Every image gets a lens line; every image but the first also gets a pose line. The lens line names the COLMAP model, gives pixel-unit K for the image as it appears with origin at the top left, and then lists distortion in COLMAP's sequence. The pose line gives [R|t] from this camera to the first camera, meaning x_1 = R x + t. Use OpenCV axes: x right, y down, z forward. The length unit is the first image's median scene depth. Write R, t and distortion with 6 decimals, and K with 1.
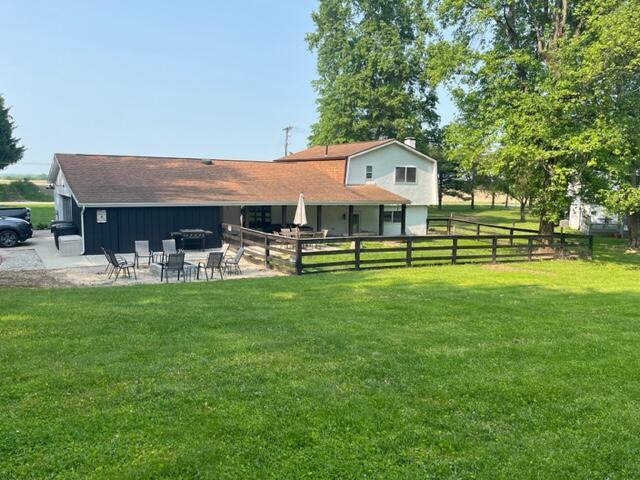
lens RADIAL K [[518.9, 0, 320.0], [0, 518.9, 240.0], [0, 0, 1]] dist [0.012029, 0.002931]
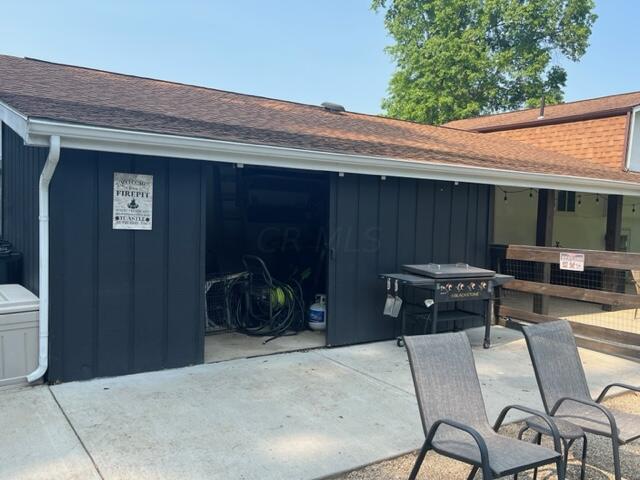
lens RADIAL K [[554.3, 0, 320.0], [0, 554.3, 240.0], [0, 0, 1]] dist [0.007613, -0.000963]
pose [[0.998895, 0.012772, 0.045232, -0.277469], [-0.009944, 0.998014, -0.062195, -0.012294], [-0.045936, 0.061676, 0.997039, 0.602696]]
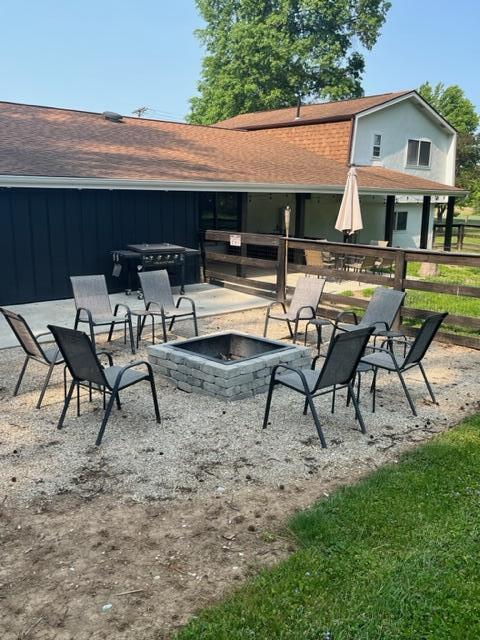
lens RADIAL K [[554.3, 0, 240.0], [0, 554.3, 320.0], [0, 0, 1]] dist [0.007613, -0.000963]
pose [[0.983284, -0.041936, 0.177183, -0.221883], [0.021132, 0.992823, 0.117710, -0.008714], [-0.180848, -0.111999, 0.977113, 0.439372]]
